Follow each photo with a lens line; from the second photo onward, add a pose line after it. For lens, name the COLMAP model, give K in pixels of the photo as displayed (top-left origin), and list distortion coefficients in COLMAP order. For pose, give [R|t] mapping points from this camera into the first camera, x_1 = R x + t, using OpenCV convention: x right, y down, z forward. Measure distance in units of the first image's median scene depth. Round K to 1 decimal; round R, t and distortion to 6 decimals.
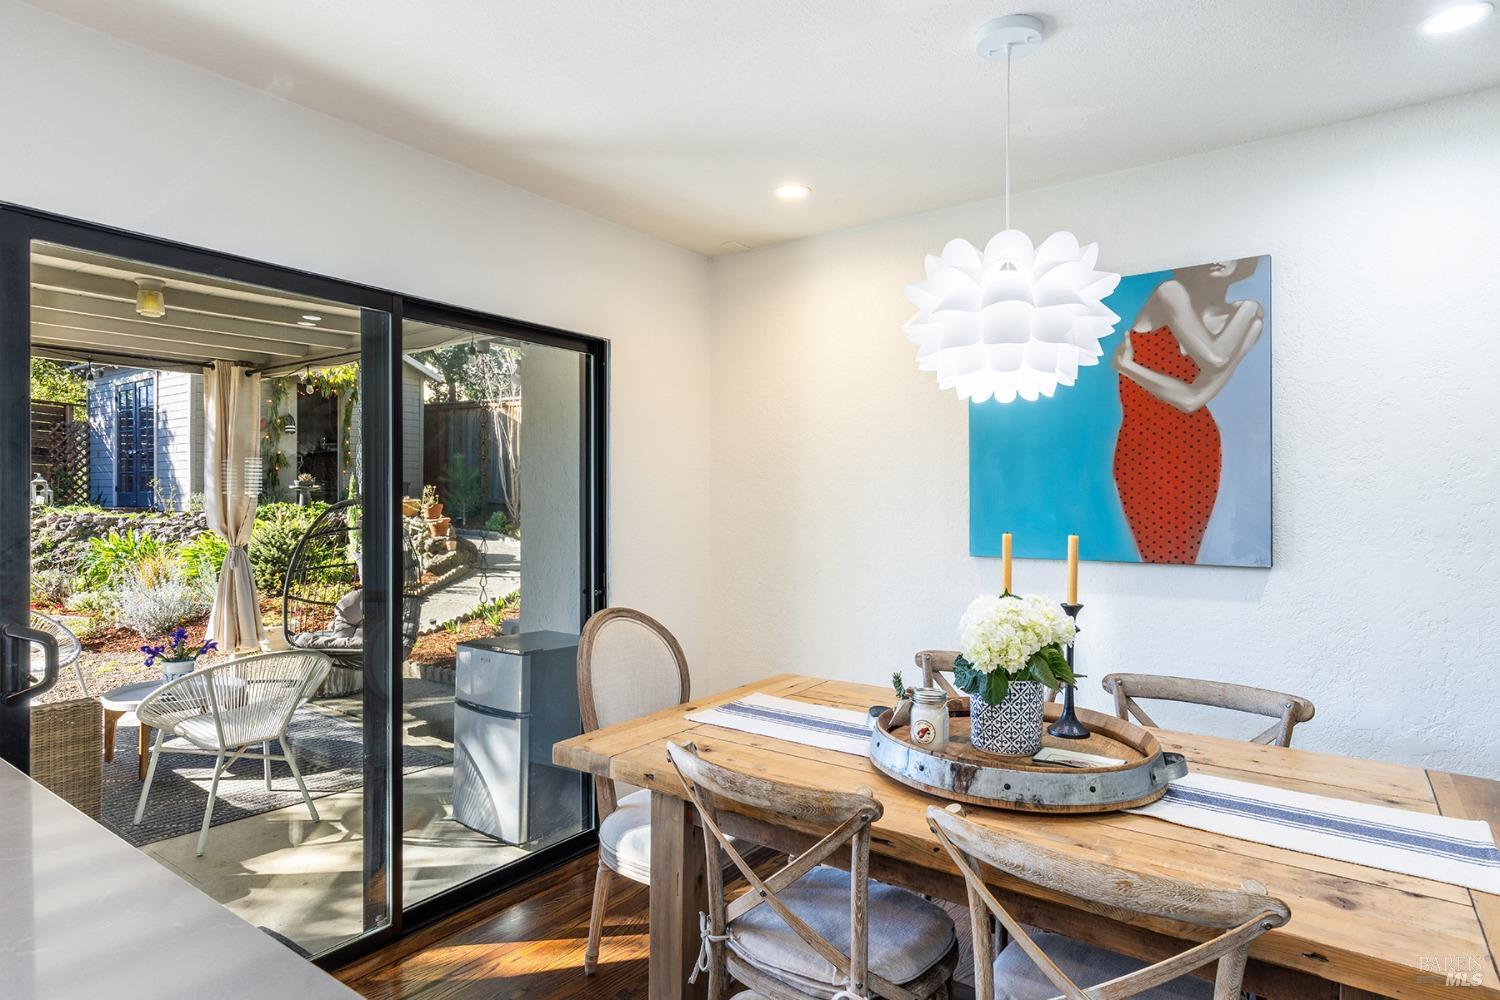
lens RADIAL K [[814.0, 0, 750.0], [0, 814.0, 500.0], [0, 0, 1]] dist [0.011110, 0.000048]
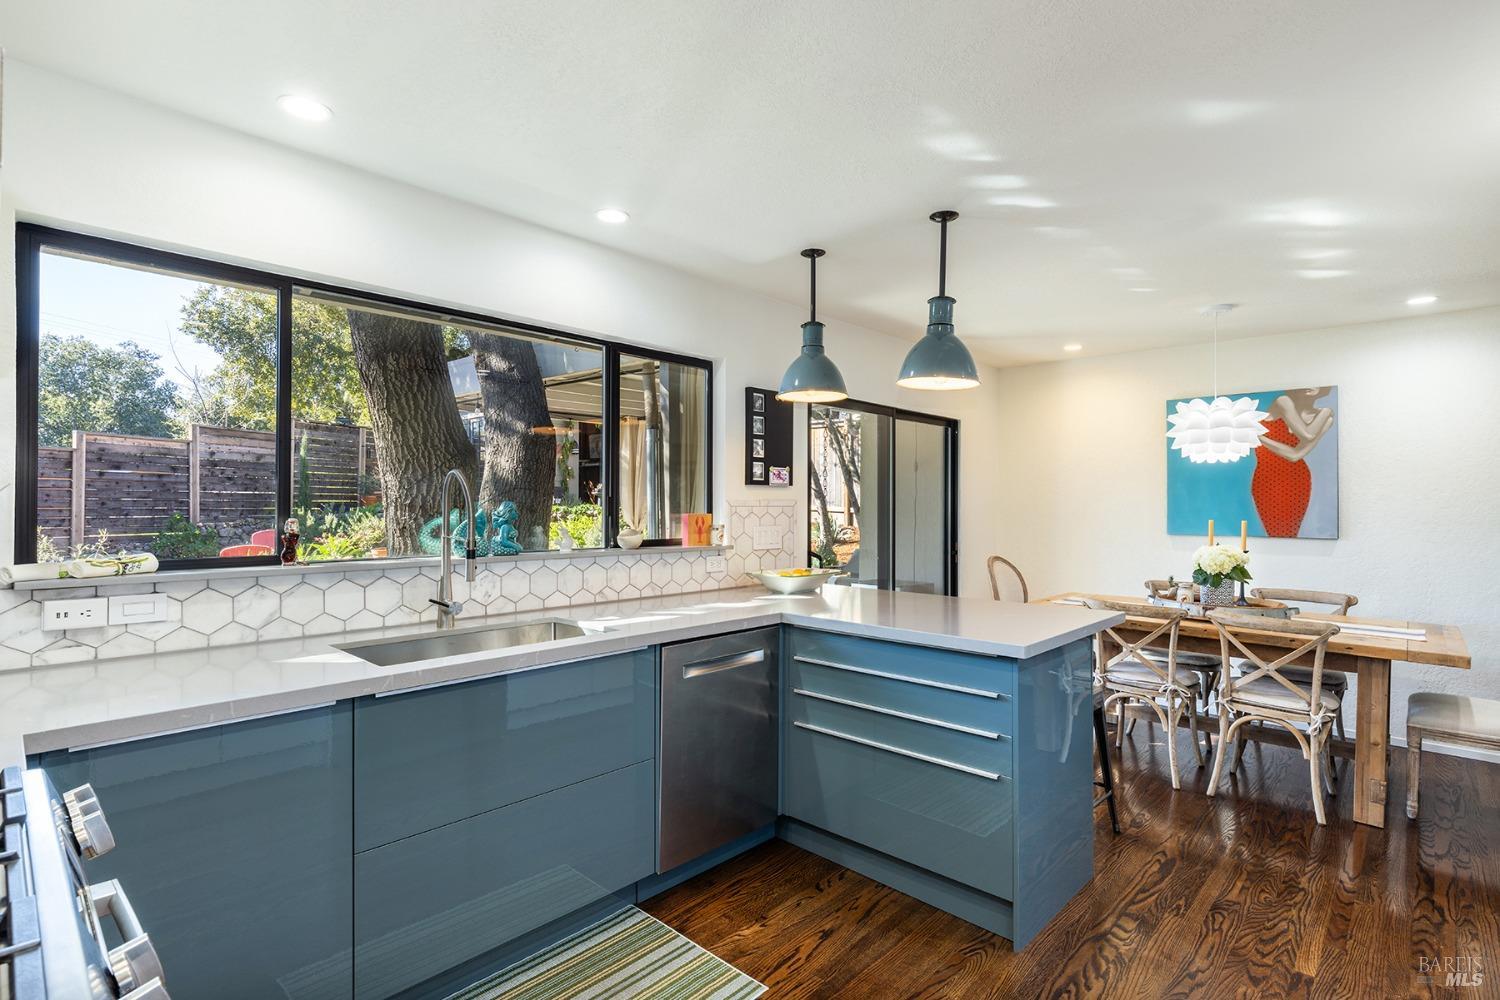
lens RADIAL K [[723.6, 0, 750.0], [0, 723.6, 500.0], [0, 0, 1]] dist [-0.001045, -0.000086]
pose [[0.992281, 0.001625, -0.123999, -0.582141], [-0.001949, 0.999995, -0.002493, -0.006410], [0.123994, 0.002715, 0.992279, -0.951739]]
